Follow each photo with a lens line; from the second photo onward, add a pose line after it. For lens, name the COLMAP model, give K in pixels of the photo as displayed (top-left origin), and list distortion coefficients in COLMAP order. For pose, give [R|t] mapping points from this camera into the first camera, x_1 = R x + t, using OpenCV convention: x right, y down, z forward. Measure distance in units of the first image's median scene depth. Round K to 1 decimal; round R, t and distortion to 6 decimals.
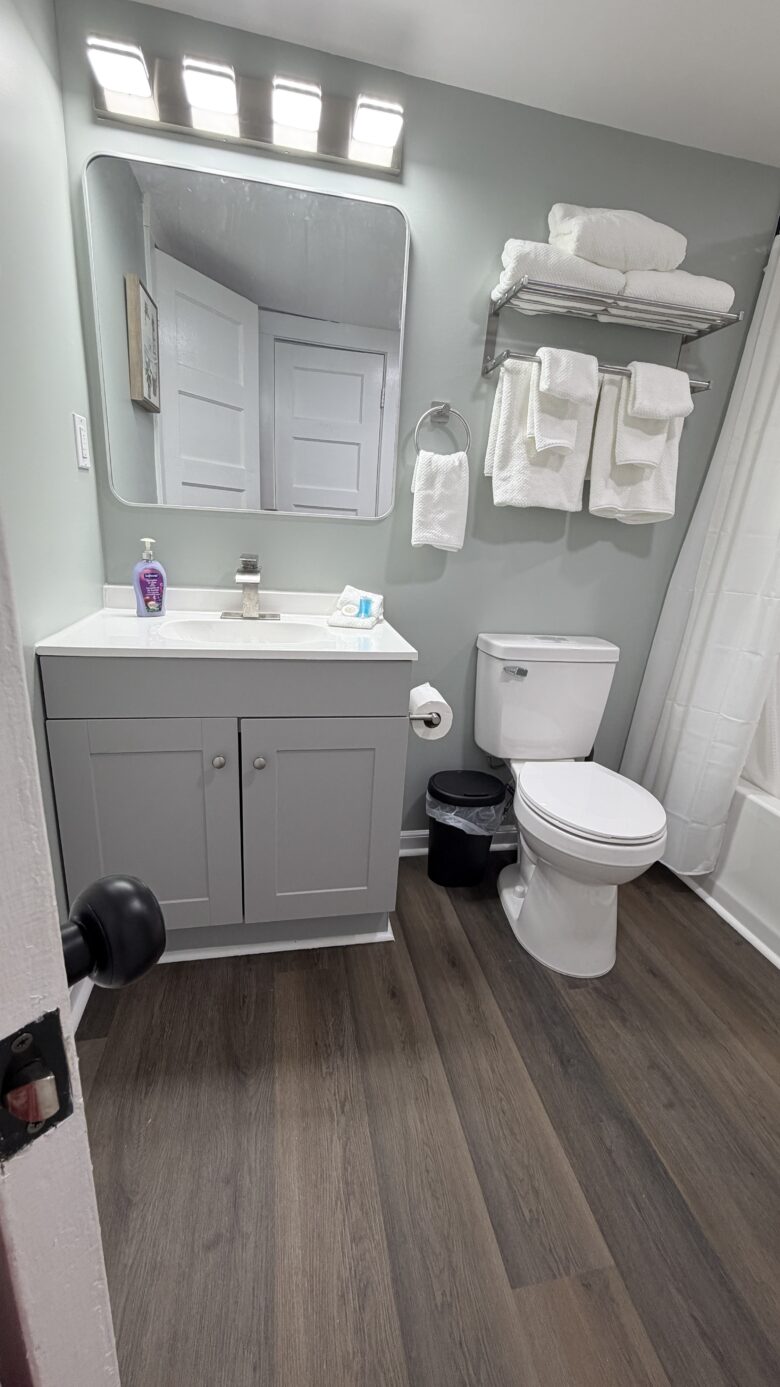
lens RADIAL K [[548.7, 0, 390.0], [0, 548.7, 693.5], [0, 0, 1]] dist [-0.000995, 0.000039]
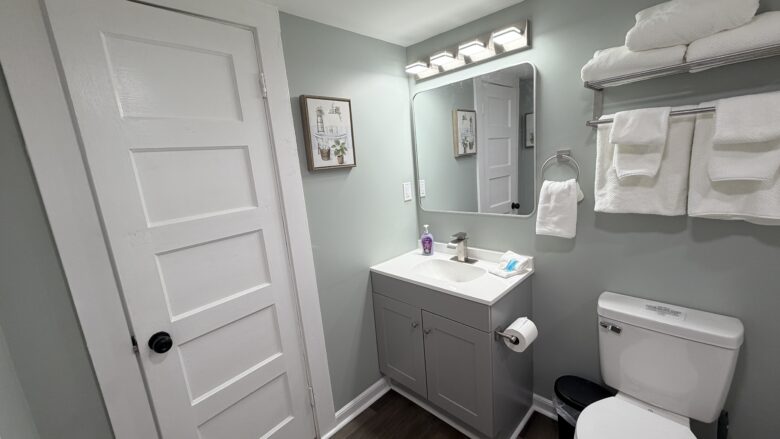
lens RADIAL K [[308.6, 0, 390.0], [0, 308.6, 219.5], [0, 0, 1]] dist [-0.000995, 0.000039]
pose [[0.542739, 0.050602, -0.838376, 0.596062], [-0.128289, 0.991465, -0.023208, -0.232172], [0.830046, 0.120151, 0.544598, 0.081153]]
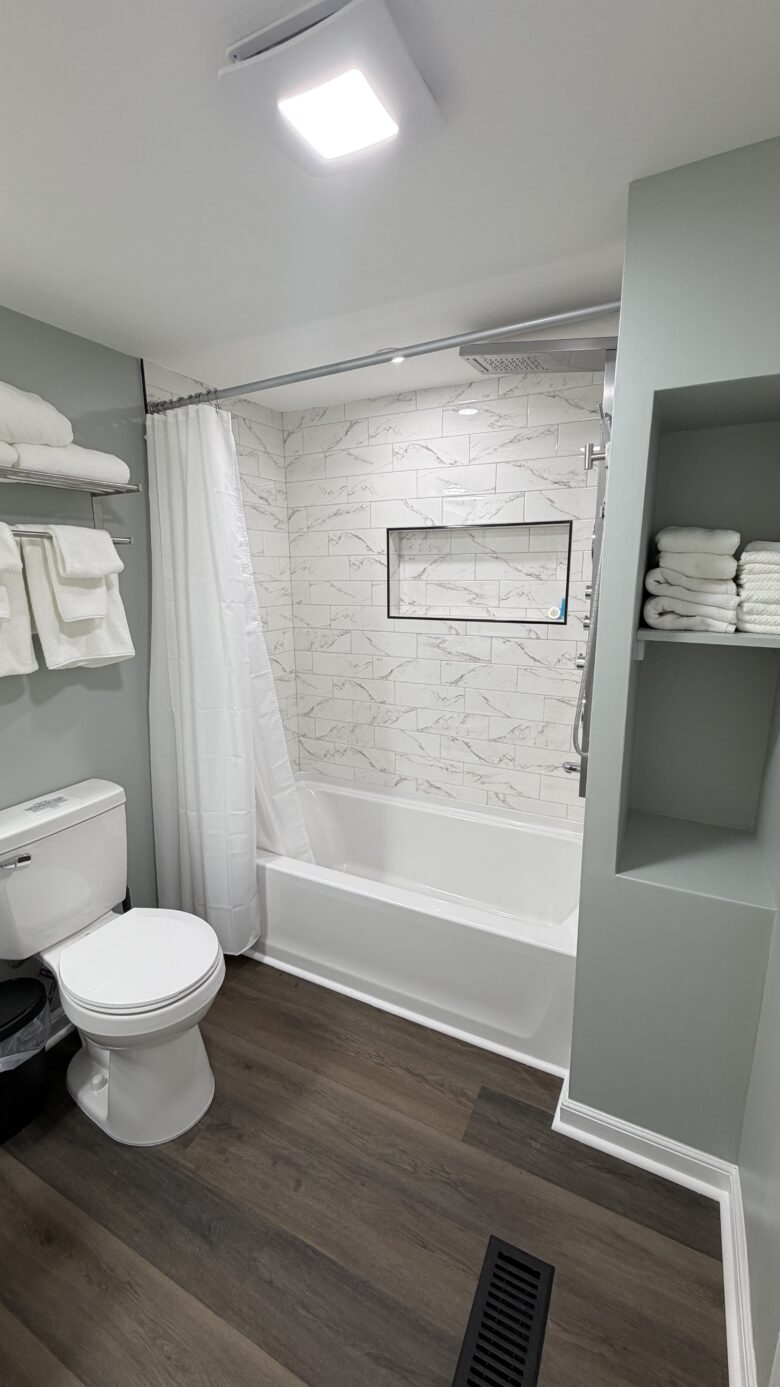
lens RADIAL K [[548.7, 0, 390.0], [0, 548.7, 693.5], [0, 0, 1]] dist [-0.000995, 0.000039]
pose [[0.612623, -0.235240, 0.754556, 0.000813], [0.275203, 0.958428, 0.075362, -0.208055], [-0.740916, 0.161488, 0.651894, -0.048641]]
